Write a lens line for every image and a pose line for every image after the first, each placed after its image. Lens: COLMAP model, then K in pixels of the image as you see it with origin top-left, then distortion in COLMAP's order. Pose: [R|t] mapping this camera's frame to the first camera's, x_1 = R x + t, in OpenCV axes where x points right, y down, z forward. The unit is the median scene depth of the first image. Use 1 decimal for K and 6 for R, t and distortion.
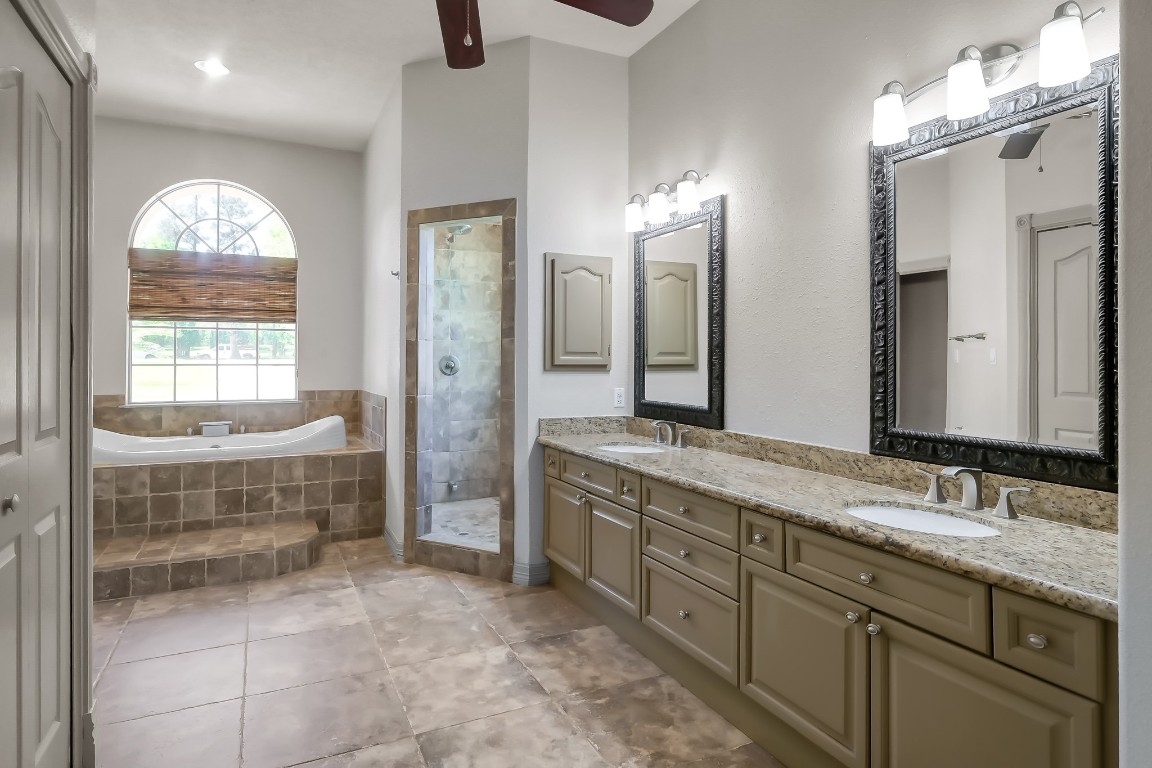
lens RADIAL K [[648.0, 0, 580.0], [0, 648.0, 355.8], [0, 0, 1]] dist [0.001504, -0.001630]
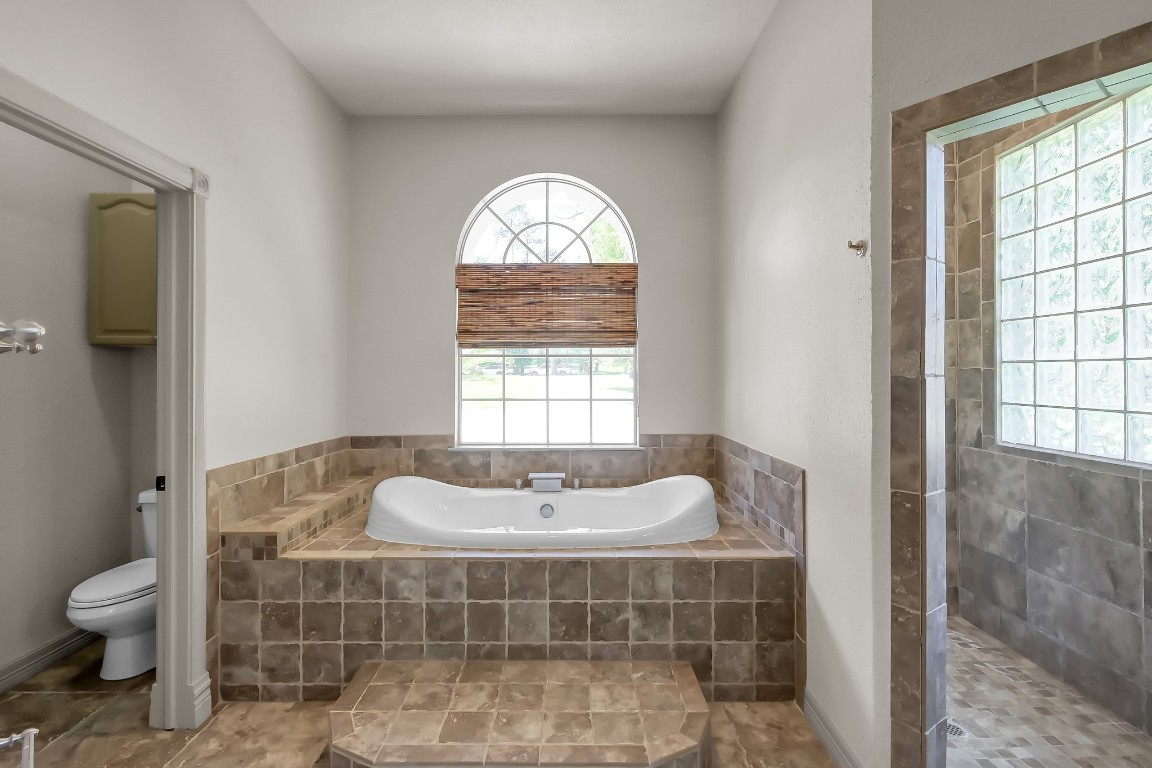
lens RADIAL K [[531.4, 0, 575.4], [0, 531.4, 375.6], [0, 0, 1]] dist [-0.001089, 0.000690]
pose [[0.901964, -0.002008, -0.431806, -0.266243], [0.006420, 0.999941, 0.008759, -0.025489], [0.431762, -0.010672, 0.901924, 0.458768]]
